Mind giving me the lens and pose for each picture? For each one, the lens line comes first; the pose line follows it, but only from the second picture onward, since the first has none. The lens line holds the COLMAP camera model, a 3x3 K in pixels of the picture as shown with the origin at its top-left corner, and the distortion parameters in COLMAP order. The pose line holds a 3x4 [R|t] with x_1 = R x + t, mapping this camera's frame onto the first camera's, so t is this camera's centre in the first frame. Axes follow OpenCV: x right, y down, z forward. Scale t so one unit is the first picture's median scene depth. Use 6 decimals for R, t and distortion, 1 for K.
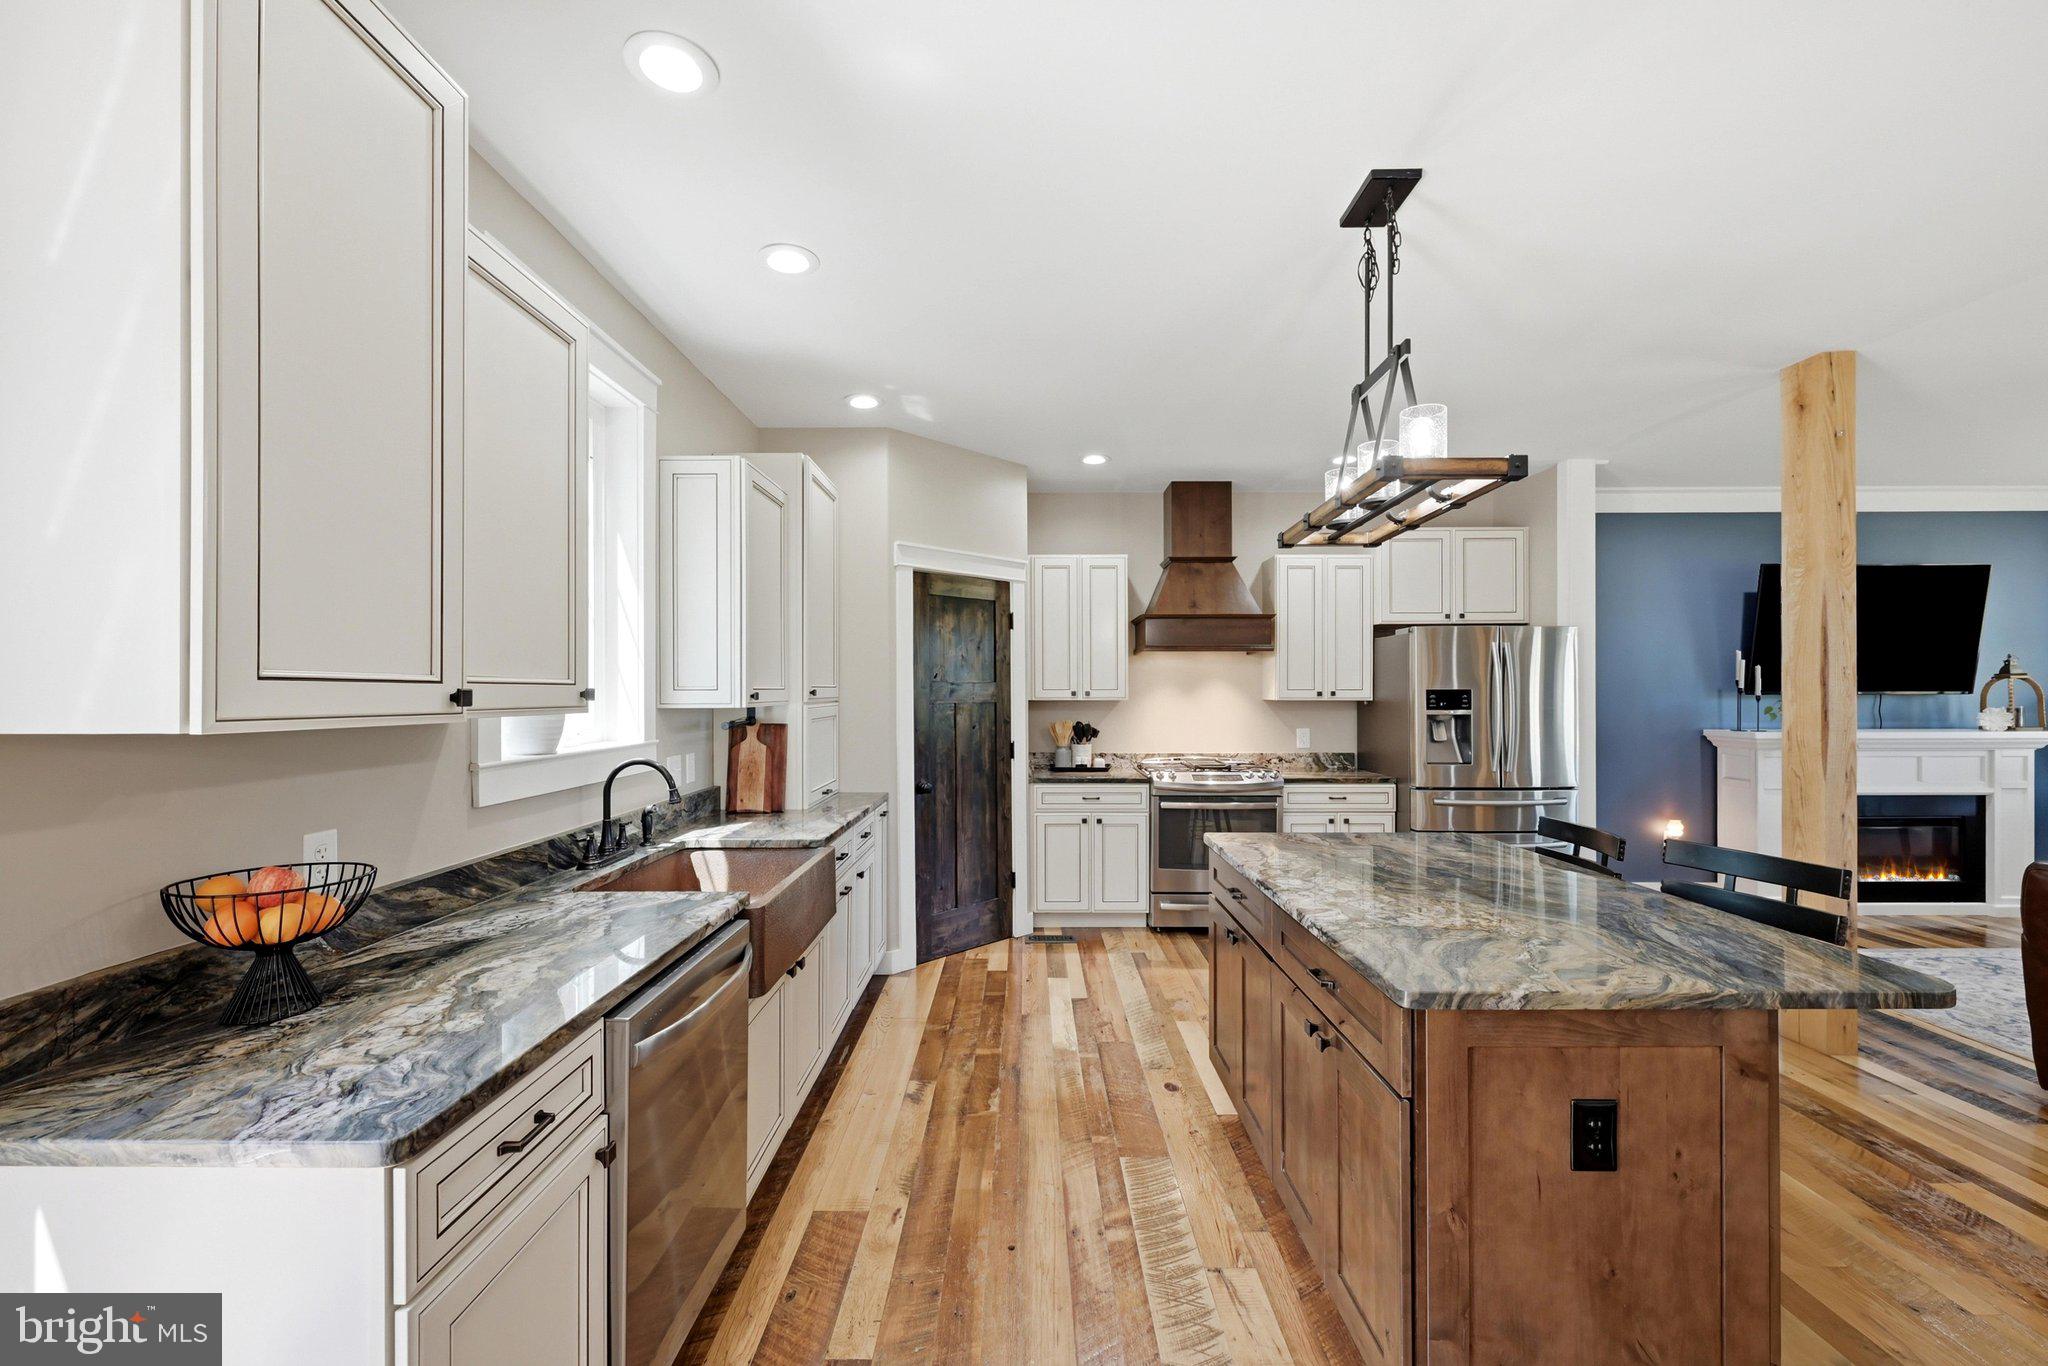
lens RADIAL K [[831.0, 0, 1026.5], [0, 831.0, 684.6], [0, 0, 1]] dist [-0.001945, 0.000670]
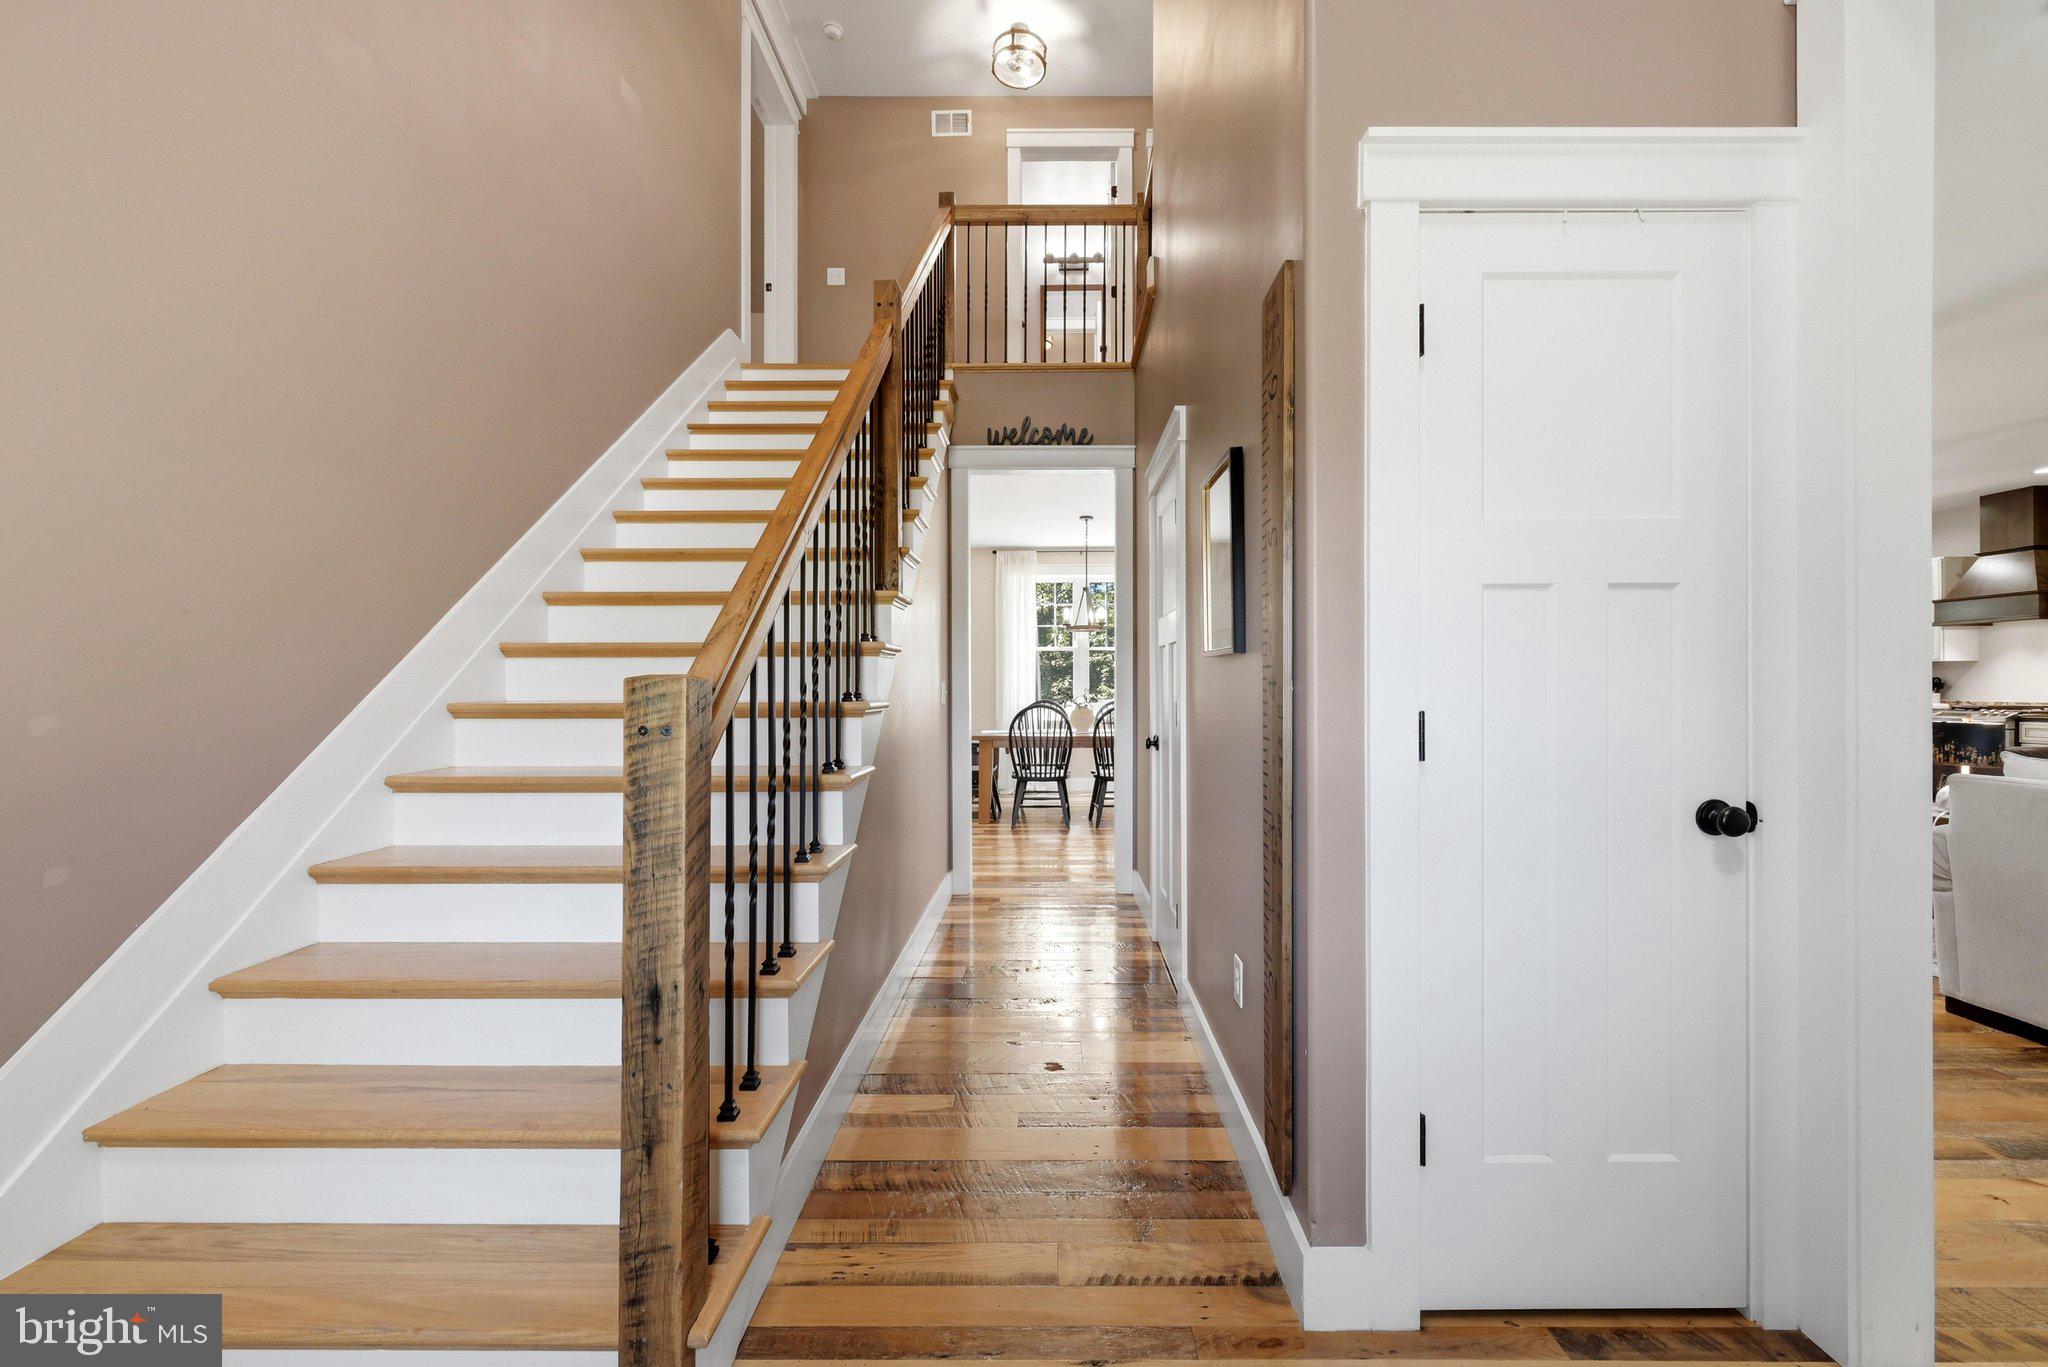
lens RADIAL K [[831.0, 0, 1028.9], [0, 831.0, 685.6], [0, 0, 1]] dist [-0.001945, 0.000670]
pose [[-0.016488, -0.000186, -0.999864, 1.680127], [0.010888, 0.999941, -0.000365, 0.047320], [0.999805, -0.010892, -0.016485, -0.557354]]
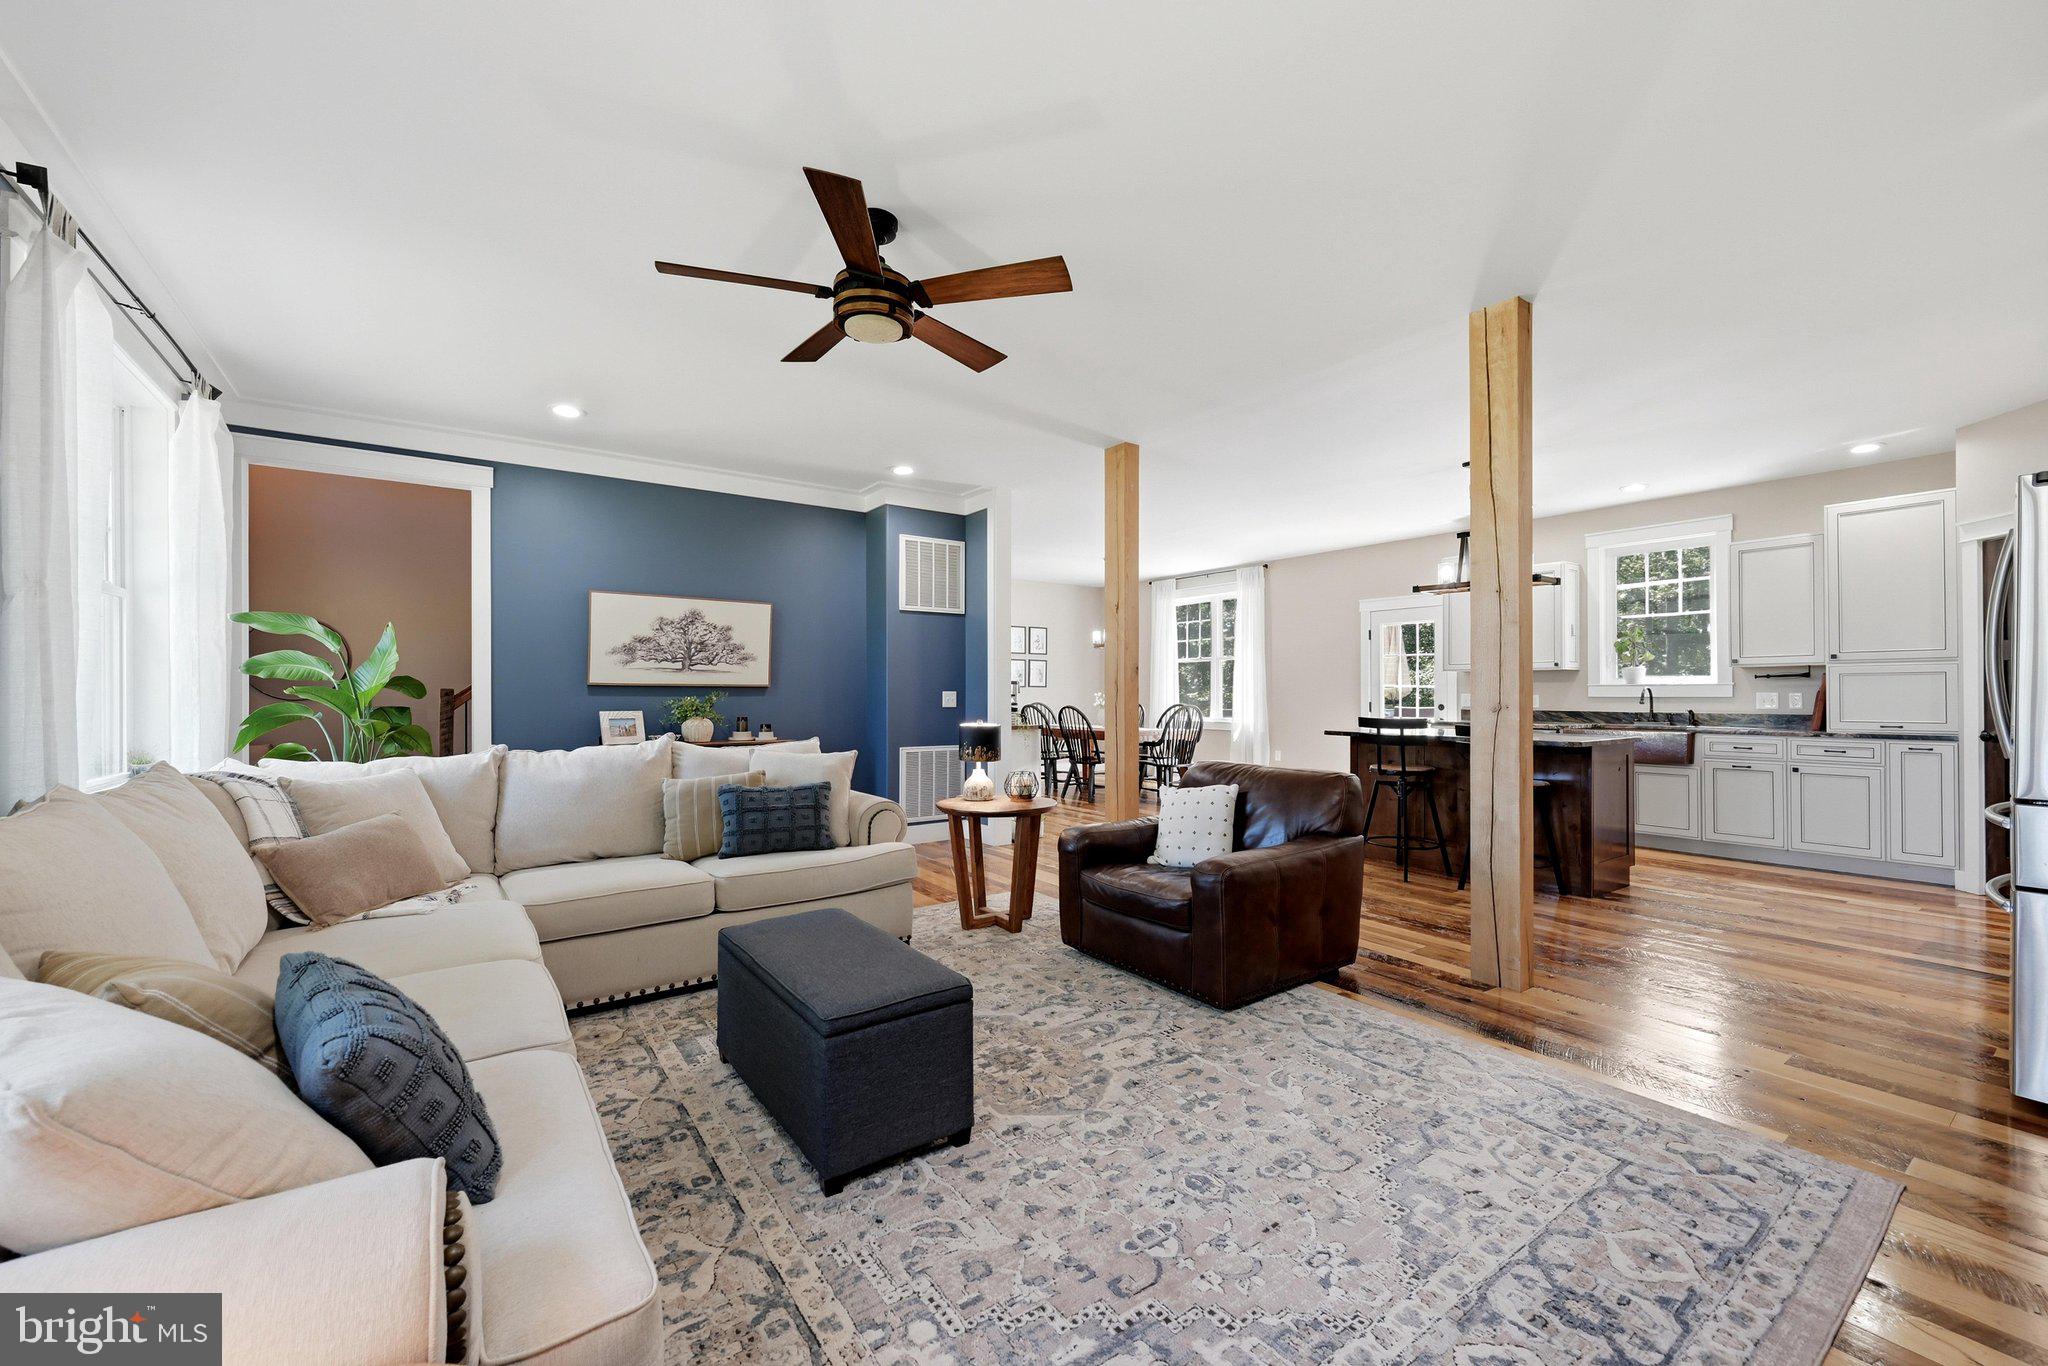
lens RADIAL K [[806.2, 0, 1018.5], [0, 806.2, 687.6], [0, 0, 1]] dist [-0.002829, -0.000122]
pose [[-0.819585, -0.000738, -0.572957, 1.389410], [0.006602, 0.999921, -0.010731, 0.055409], [0.572919, -0.012578, -0.819515, 1.021250]]
